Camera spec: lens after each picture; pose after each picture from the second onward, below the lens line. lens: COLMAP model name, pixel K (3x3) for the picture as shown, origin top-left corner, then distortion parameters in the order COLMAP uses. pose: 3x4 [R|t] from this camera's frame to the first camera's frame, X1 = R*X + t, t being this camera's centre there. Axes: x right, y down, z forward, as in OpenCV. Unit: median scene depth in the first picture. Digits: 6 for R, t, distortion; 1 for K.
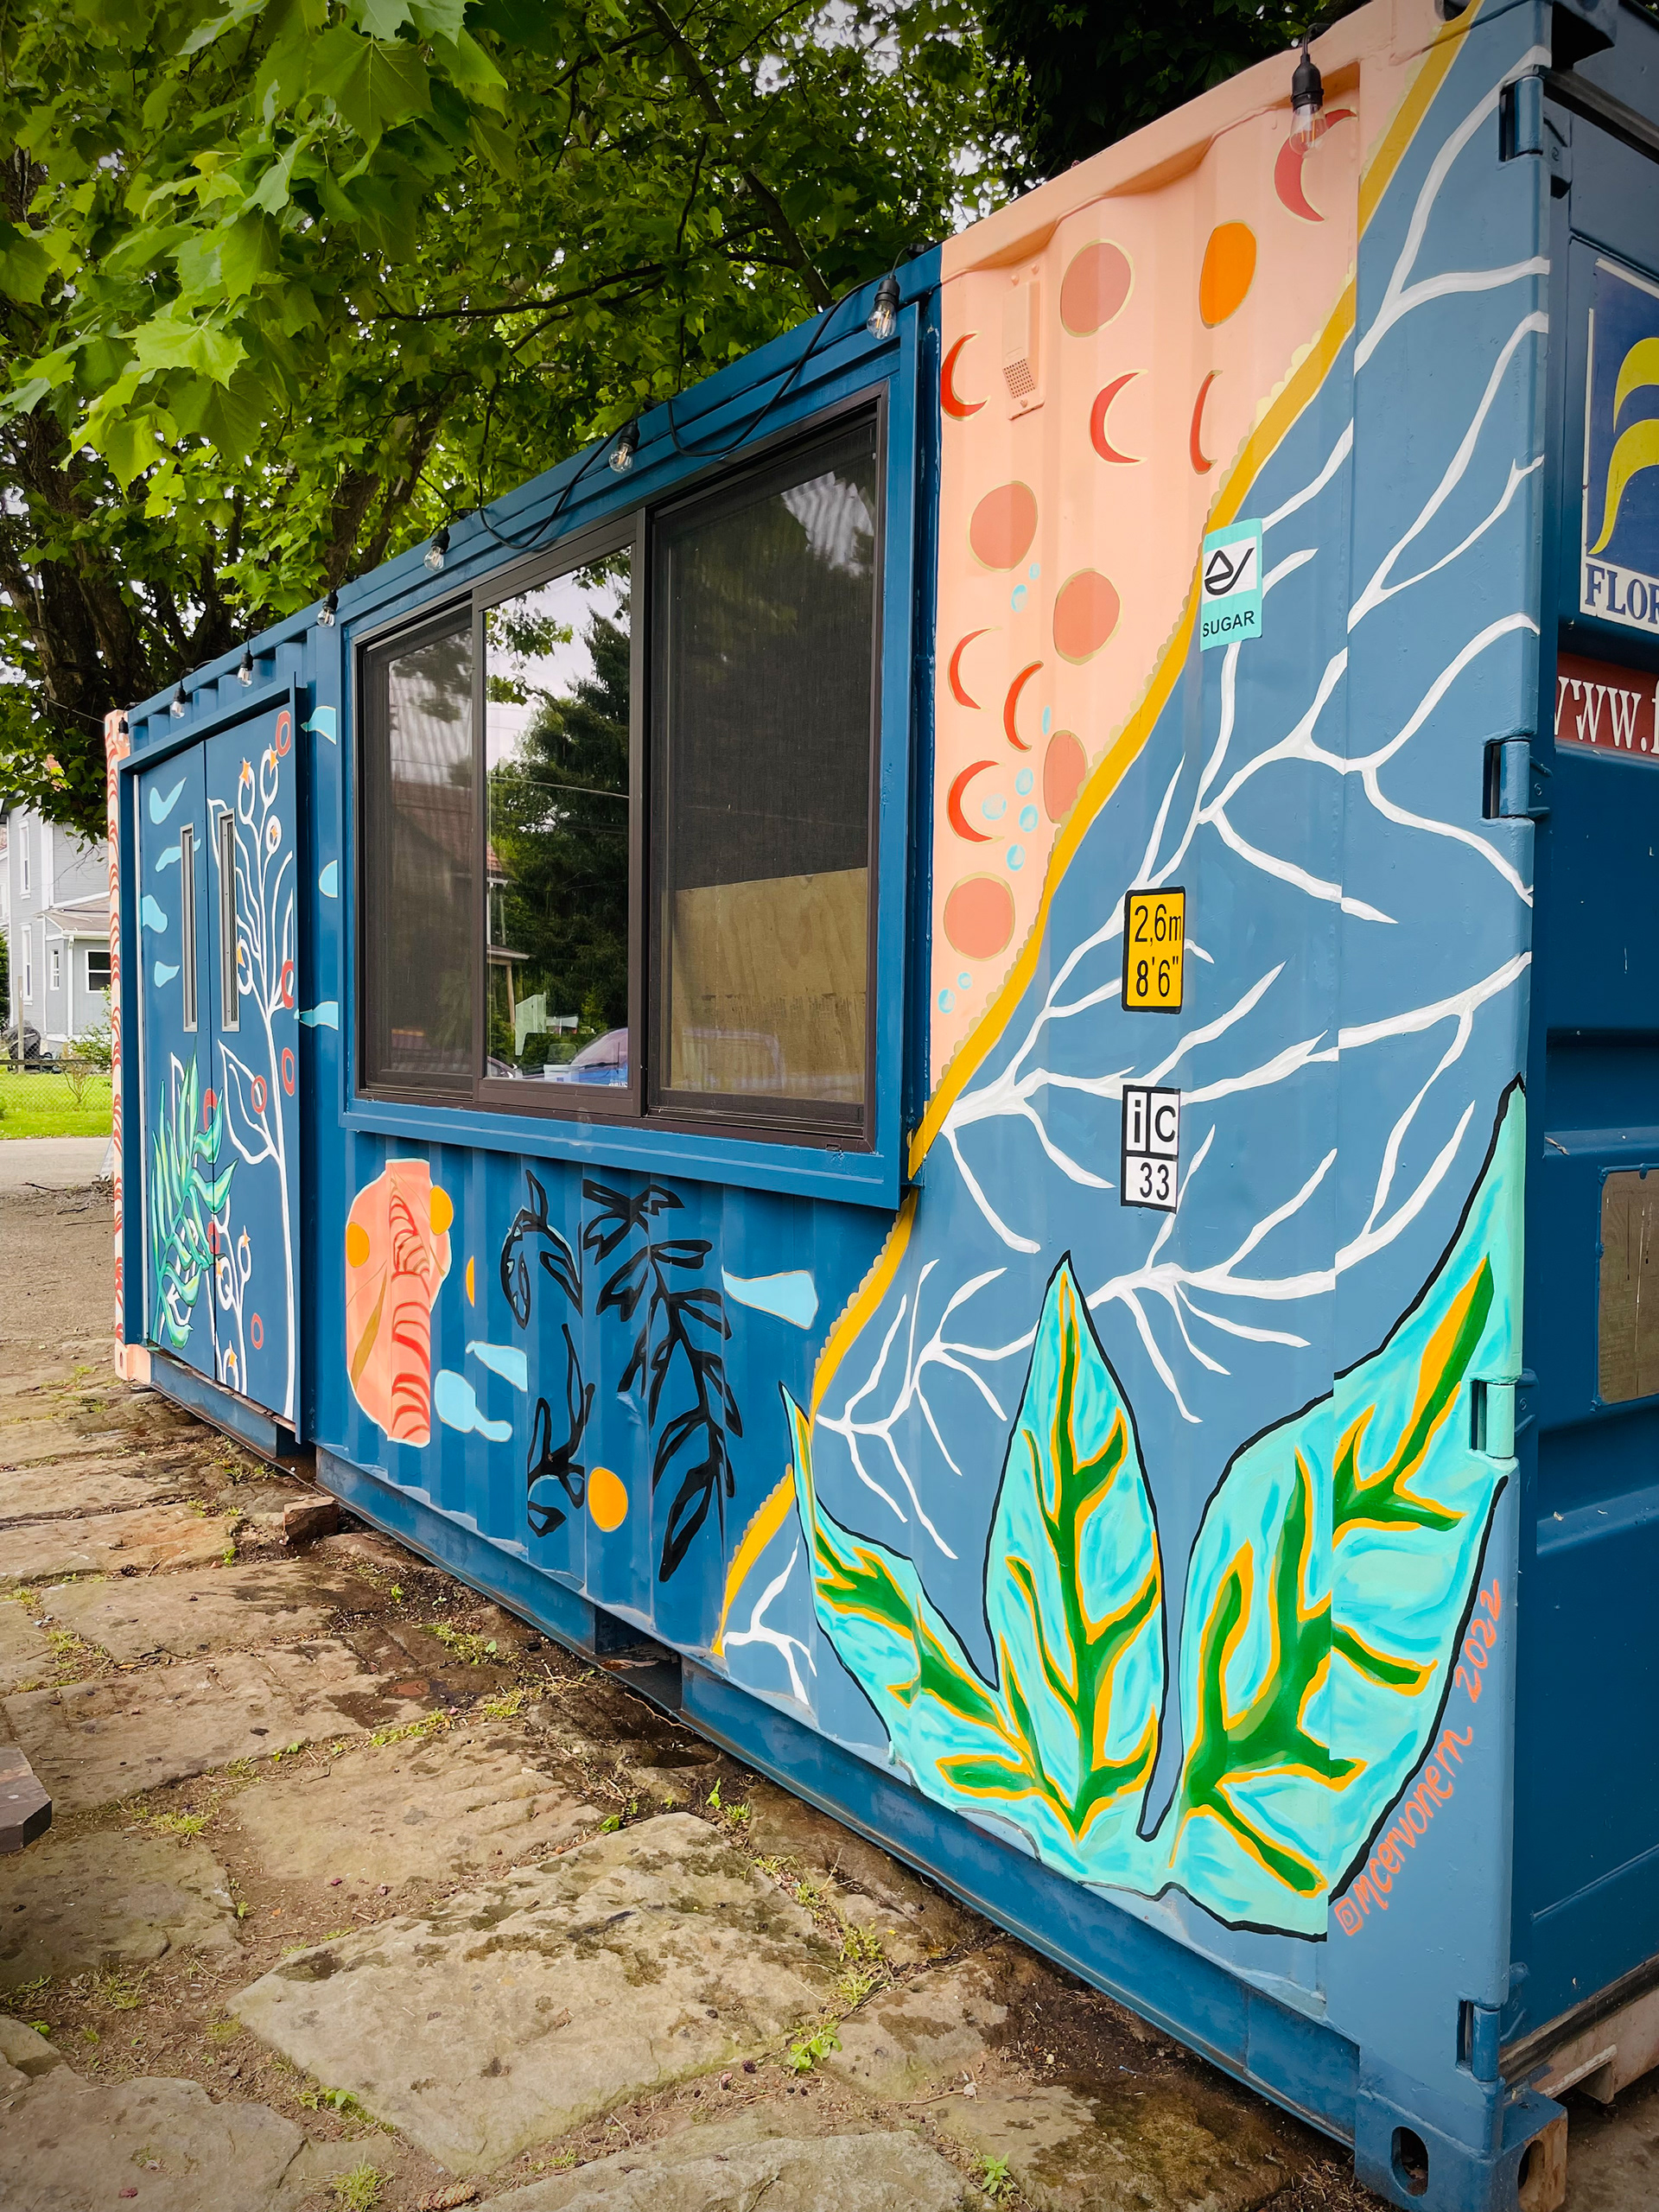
lens RADIAL K [[1656.5, 0, 829.5], [0, 1656.5, 1106.0], [0, 0, 1]] dist [0.073468, -0.087619]
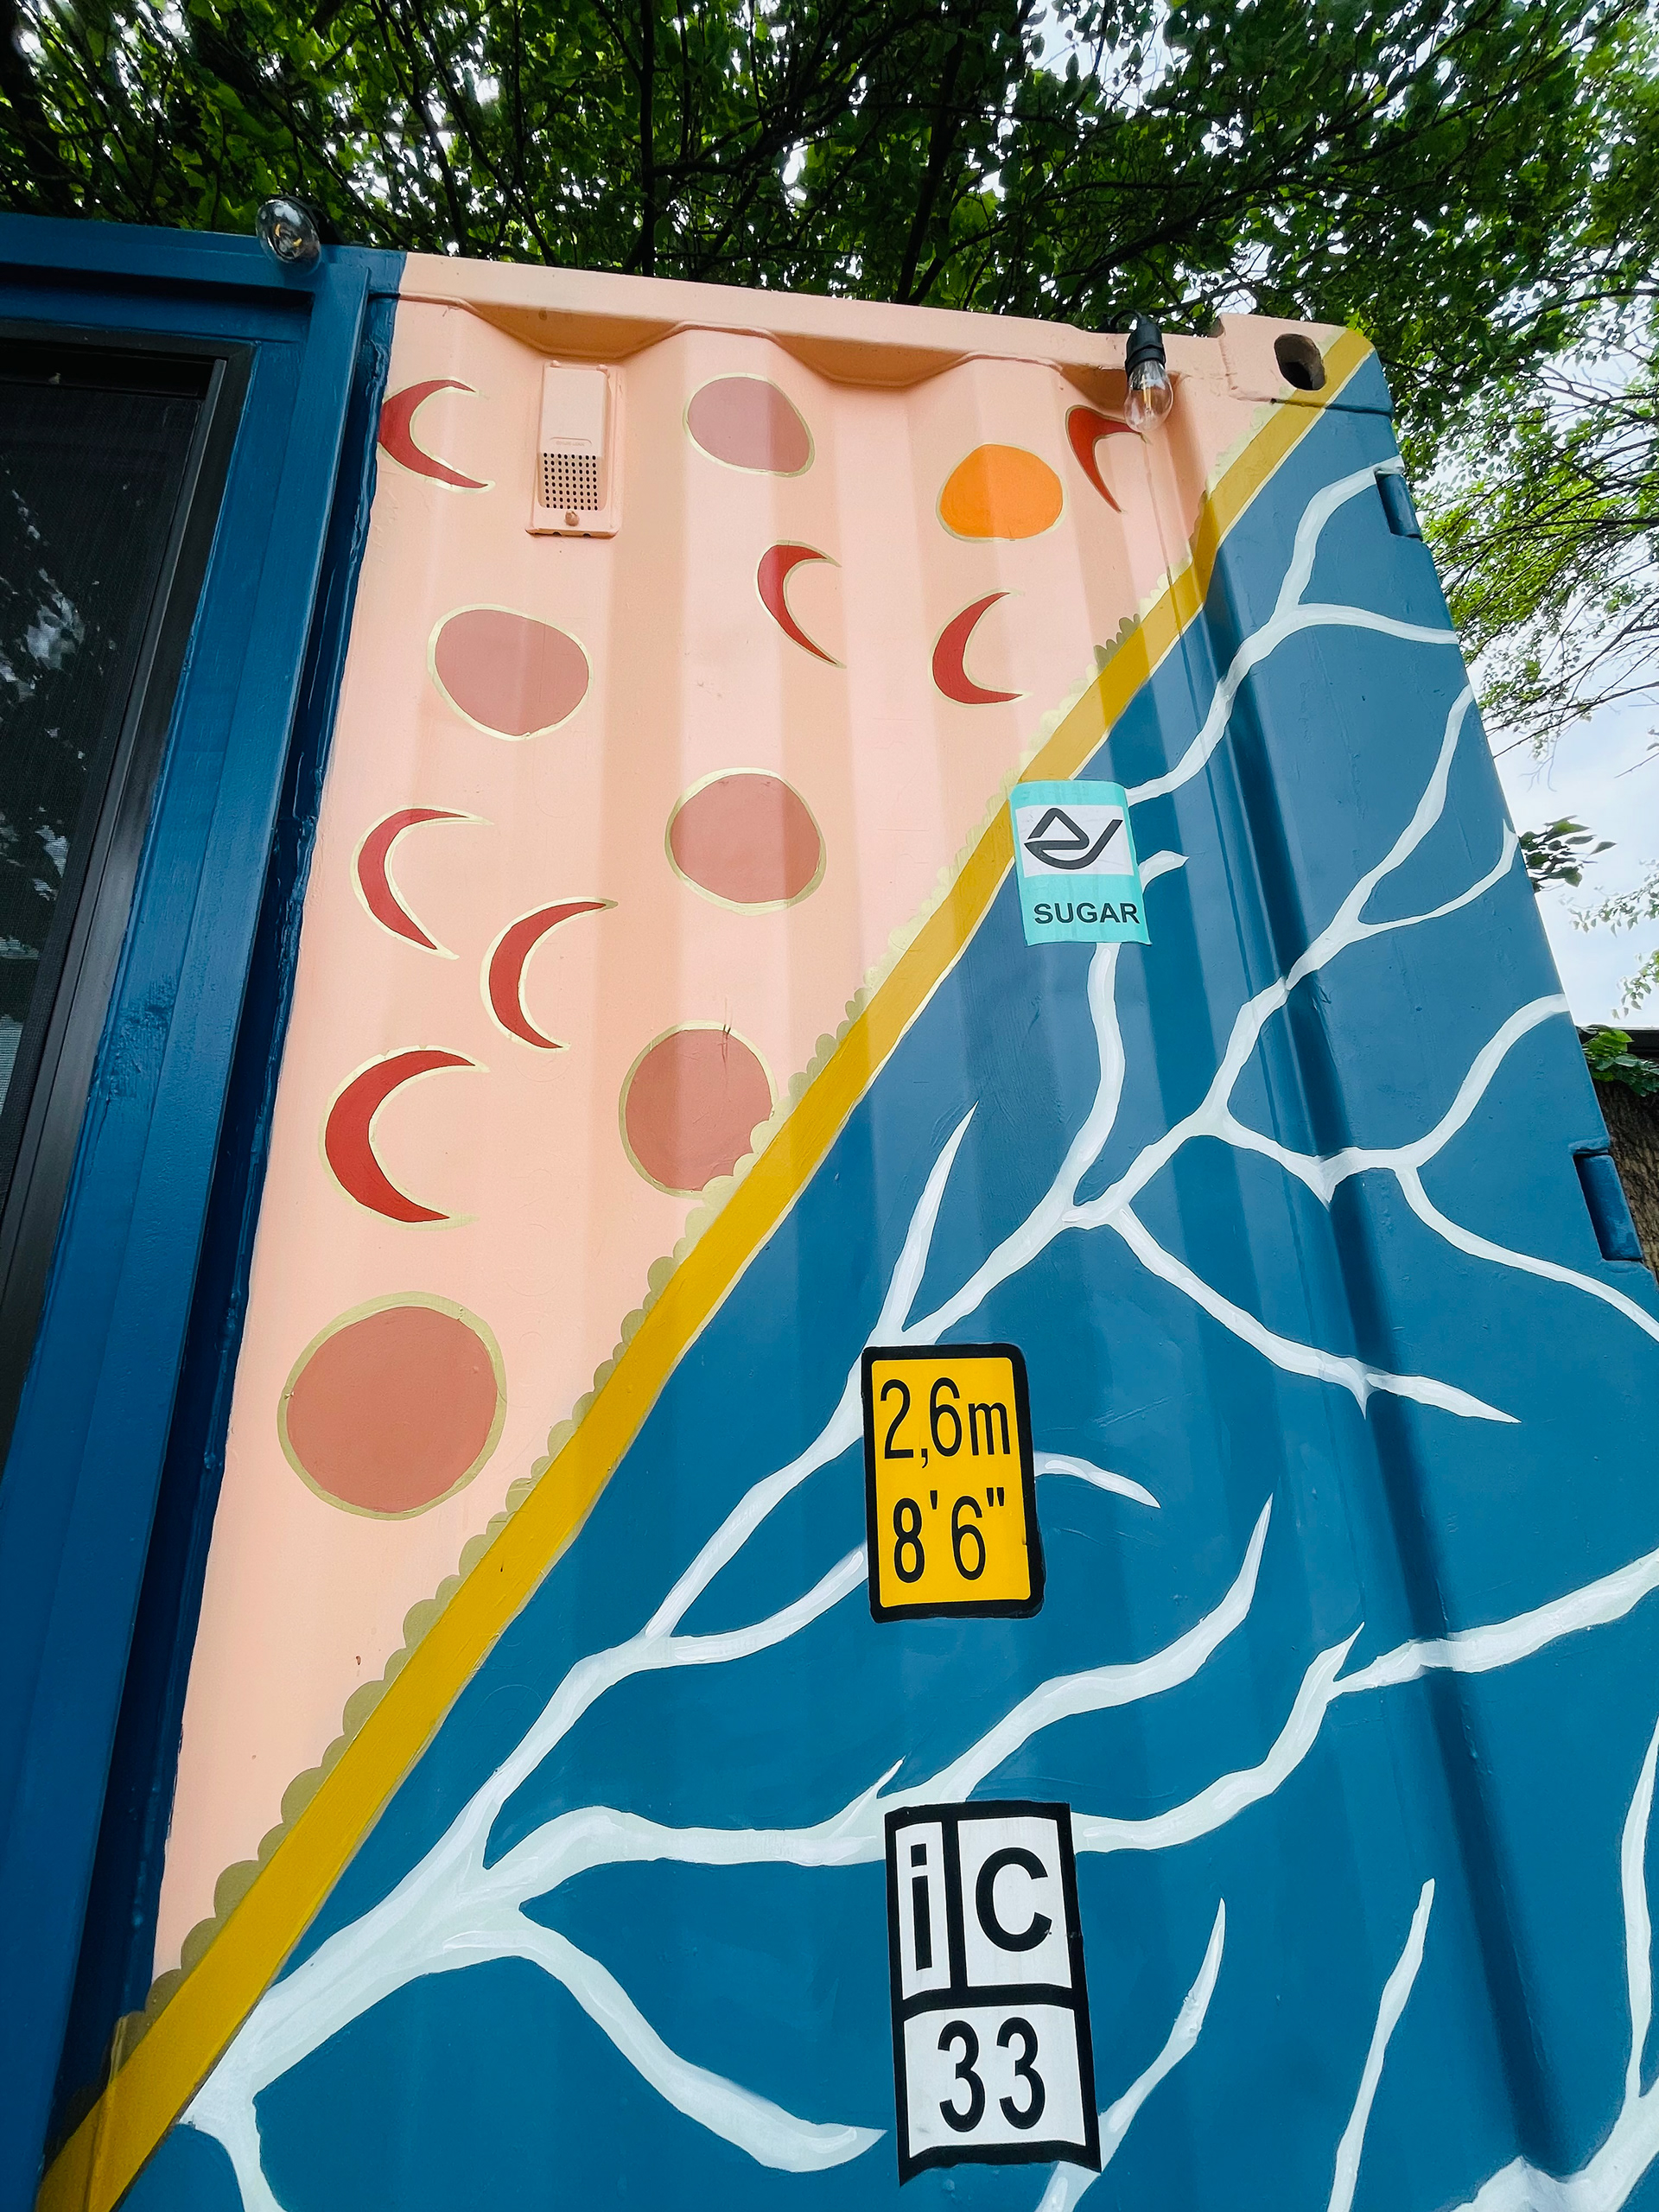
lens RADIAL K [[893.5, 0, 829.5], [0, 893.5, 1106.0], [0, 0, 1]] dist [0.002577, -0.000164]
pose [[0.492611, 0.224522, 0.840788, -0.066090], [0.088650, 0.948173, -0.305138, -0.118757], [-0.865722, 0.224850, 0.447177, 0.880209]]
